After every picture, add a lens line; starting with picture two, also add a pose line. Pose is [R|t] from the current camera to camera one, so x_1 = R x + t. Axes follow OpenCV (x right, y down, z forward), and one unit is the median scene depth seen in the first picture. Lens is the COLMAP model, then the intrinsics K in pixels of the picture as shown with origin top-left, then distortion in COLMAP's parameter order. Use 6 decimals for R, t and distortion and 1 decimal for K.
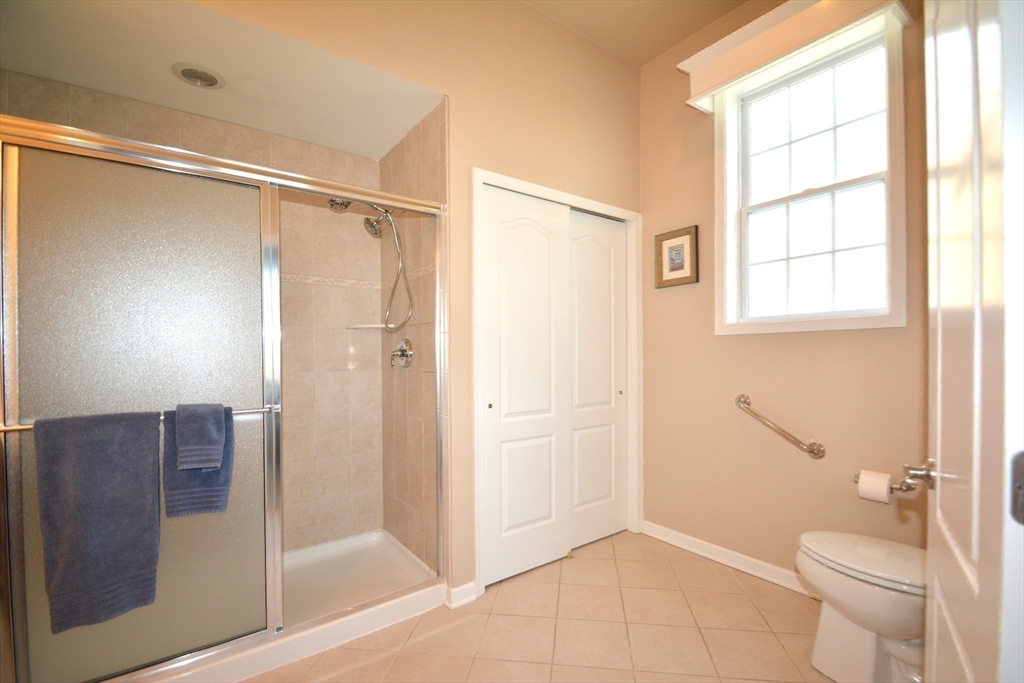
lens RADIAL K [[454.7, 0, 514.9], [0, 454.7, 346.3], [0, 0, 1]] dist [-0.002002, -0.003562]
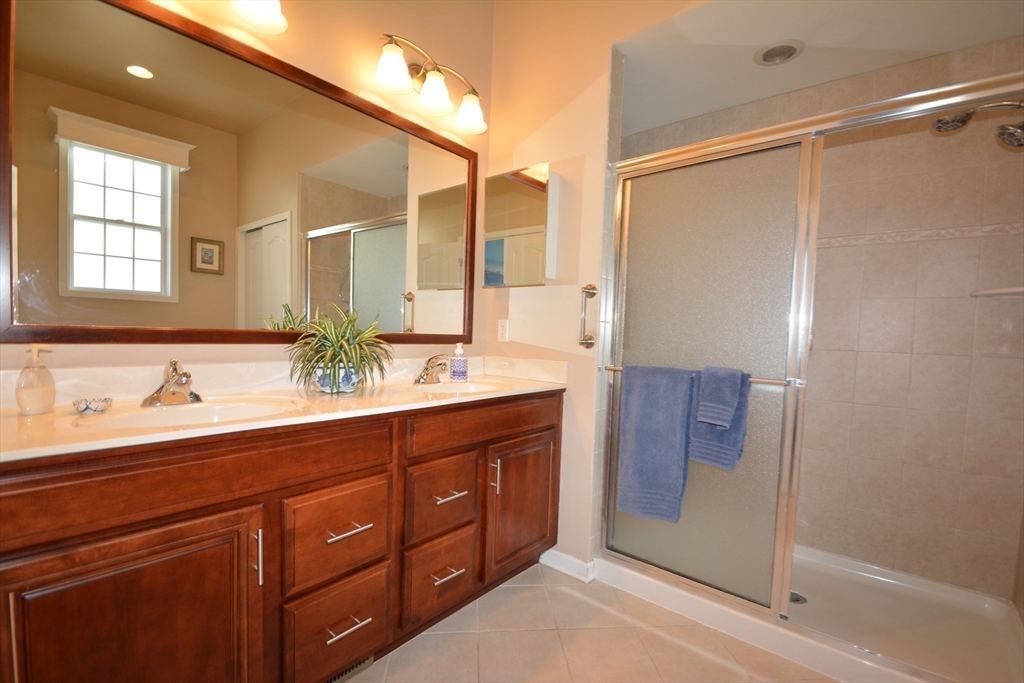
lens RADIAL K [[454.7, 0, 516.3], [0, 454.7, 348.5], [0, 0, 1]] dist [-0.002002, -0.003562]
pose [[0.235130, 0.060100, -0.970104, 0.252853], [-0.024327, 0.998138, 0.055940, 0.031762], [0.971659, 0.010447, 0.236154, 0.255038]]
